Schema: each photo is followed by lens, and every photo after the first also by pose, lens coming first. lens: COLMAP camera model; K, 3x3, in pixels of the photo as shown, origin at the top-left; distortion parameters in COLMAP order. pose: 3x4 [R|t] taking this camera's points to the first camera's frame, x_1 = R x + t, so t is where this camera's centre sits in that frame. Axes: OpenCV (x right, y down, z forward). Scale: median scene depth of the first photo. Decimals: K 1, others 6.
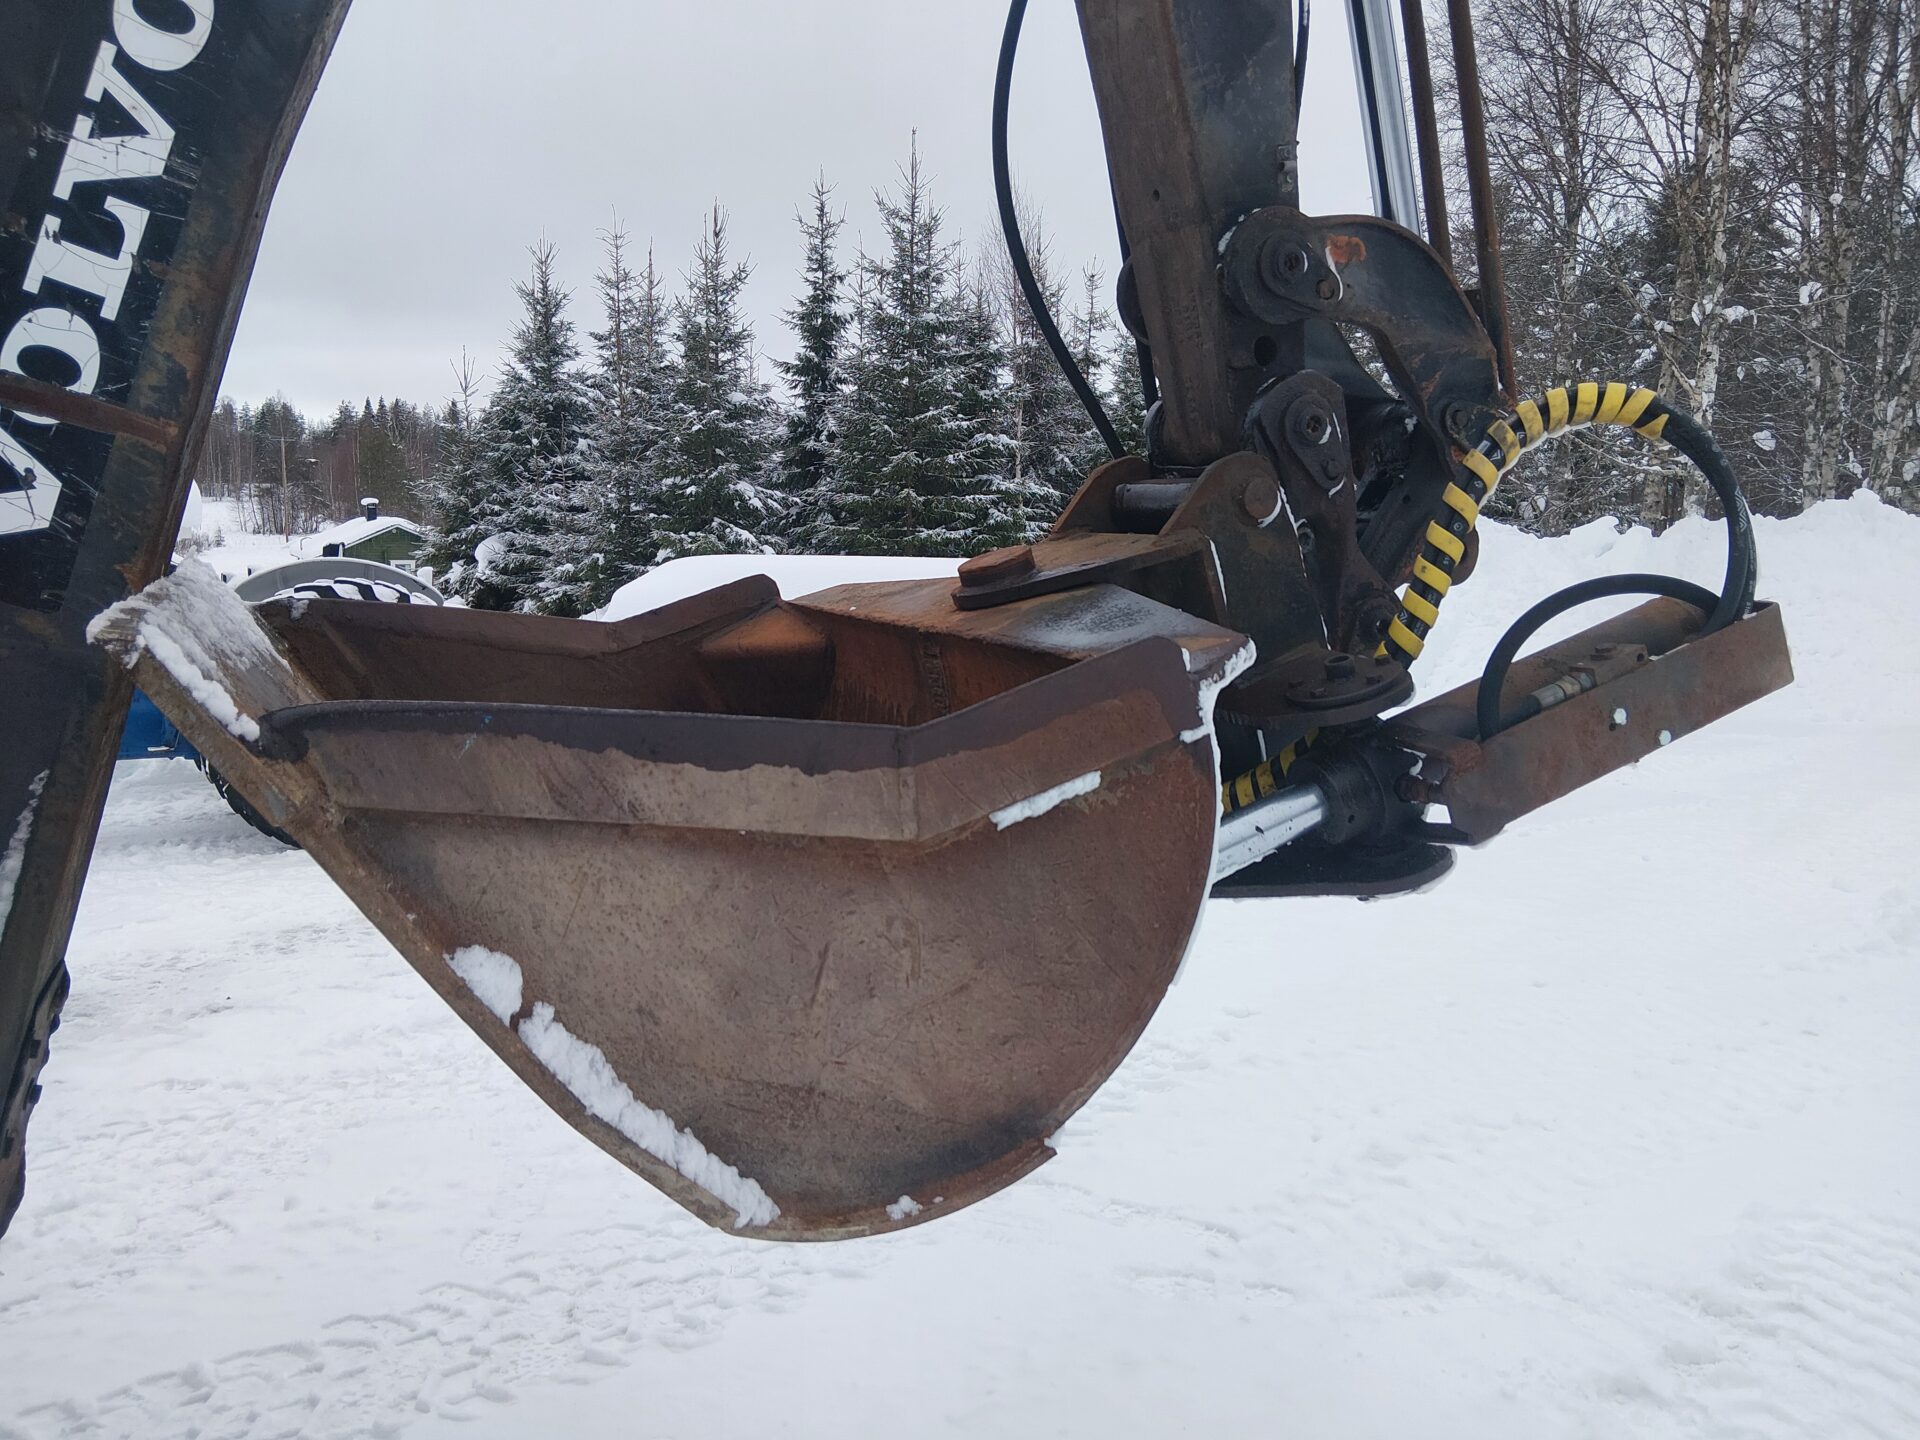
lens RADIAL K [[1440.4, 0, 962.1], [0, 1440.4, 710.8], [0, 0, 1]] dist [0.116925, -0.183624]
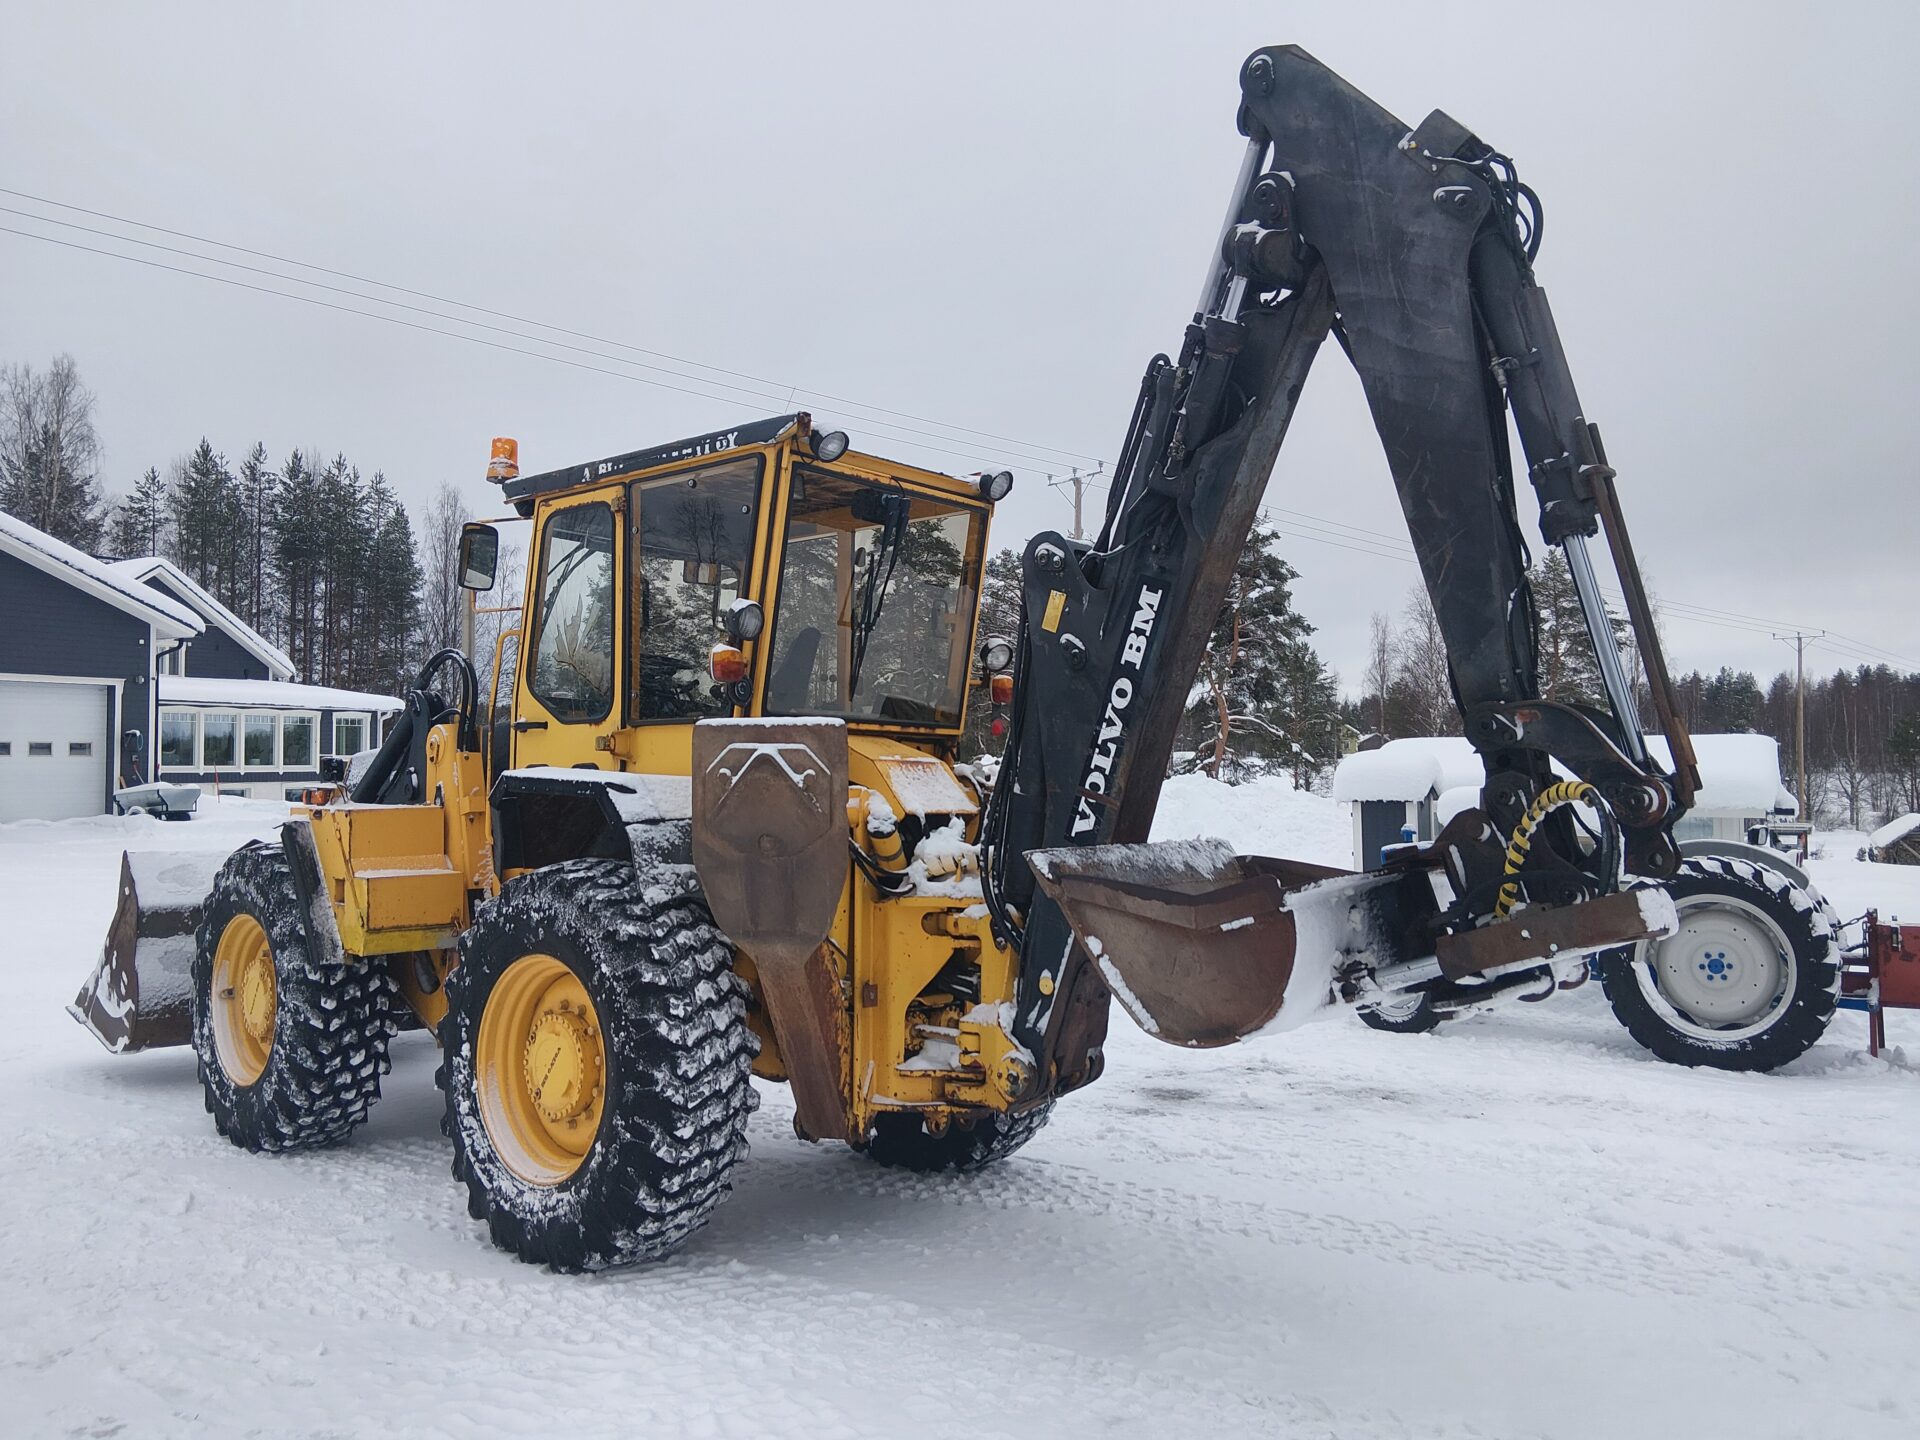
lens RADIAL K [[1440.4, 0, 962.1], [0, 1440.4, 710.8], [0, 0, 1]] dist [0.116925, -0.183624]
pose [[0.440103, -0.043809, -0.896878, 2.558362], [-0.120668, 0.986864, -0.107417, 0.014397], [0.889803, 0.155499, 0.429035, -0.936793]]
